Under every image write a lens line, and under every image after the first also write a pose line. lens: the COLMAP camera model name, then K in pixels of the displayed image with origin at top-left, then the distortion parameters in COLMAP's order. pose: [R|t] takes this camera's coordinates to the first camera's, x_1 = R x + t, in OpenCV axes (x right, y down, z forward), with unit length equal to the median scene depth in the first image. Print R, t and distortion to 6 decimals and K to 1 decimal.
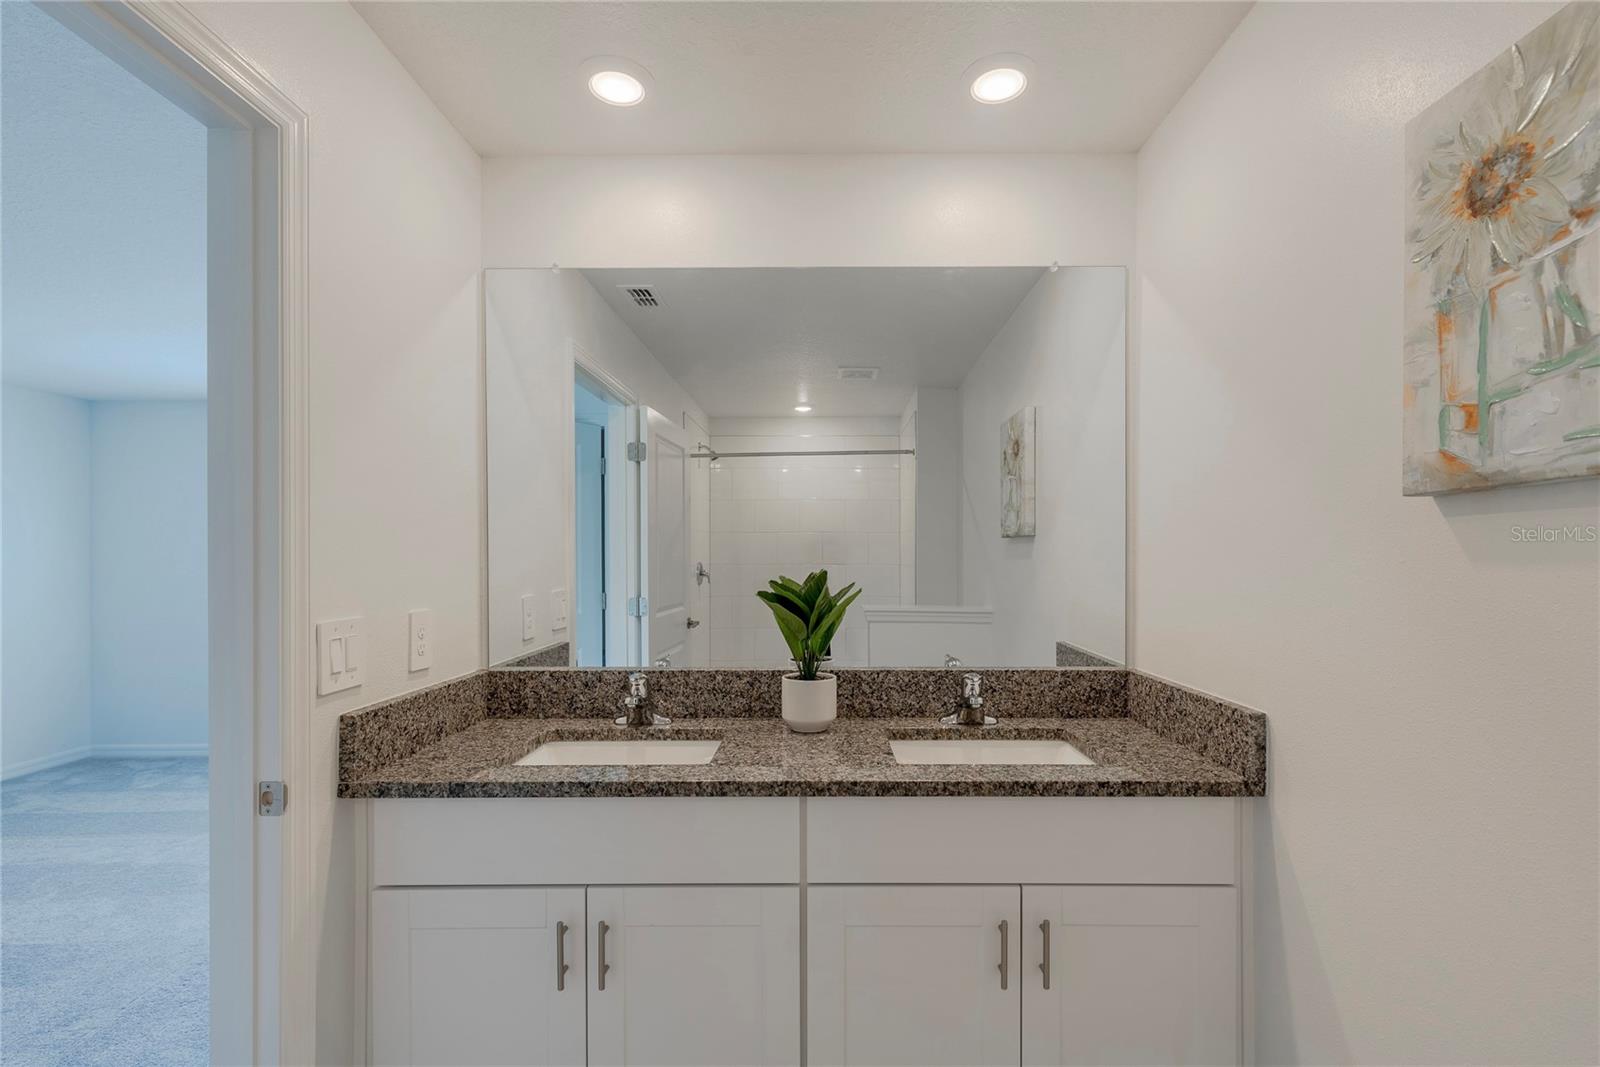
lens RADIAL K [[741.3, 0, 804.8], [0, 741.3, 557.5], [0, 0, 1]] dist [-0.000880, -0.000579]
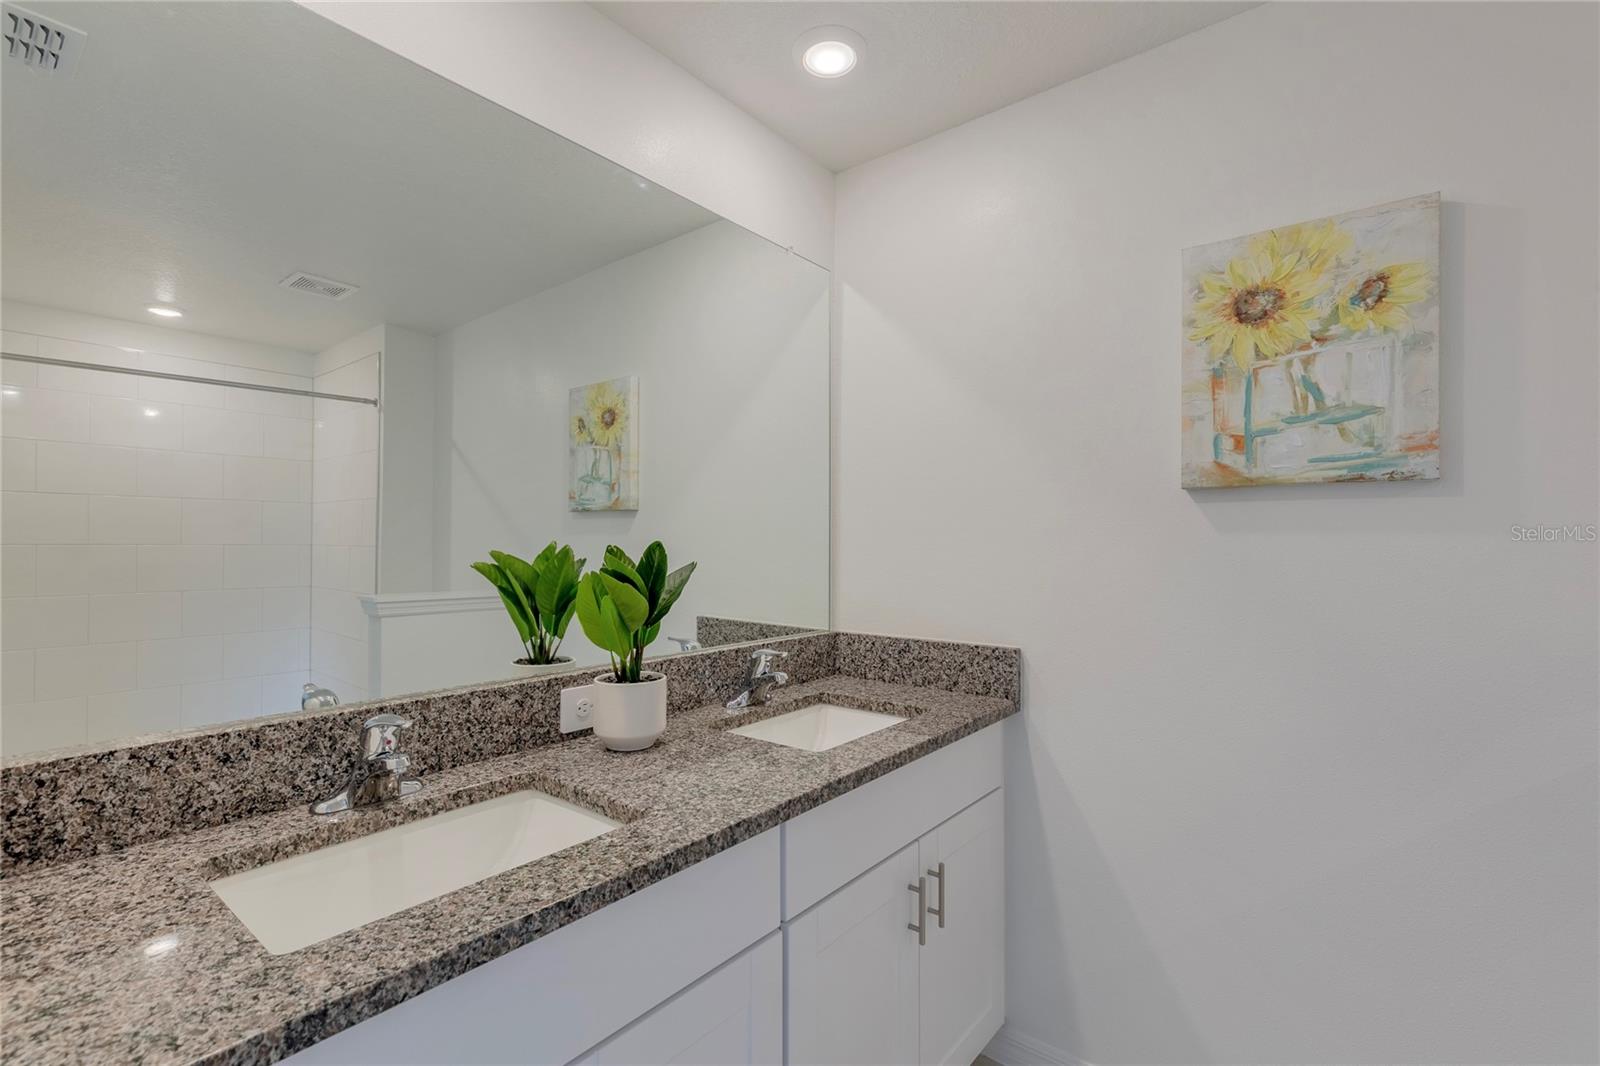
lens RADIAL K [[730.8, 0, 800.0], [0, 730.8, 533.0], [0, 0, 1]] dist [0.004232, -0.000479]
pose [[0.611543, 0.012167, 0.791118, -0.642912], [-0.003746, 0.999915, -0.012483, 0.023019], [-0.791203, 0.004670, 0.611536, 0.505064]]
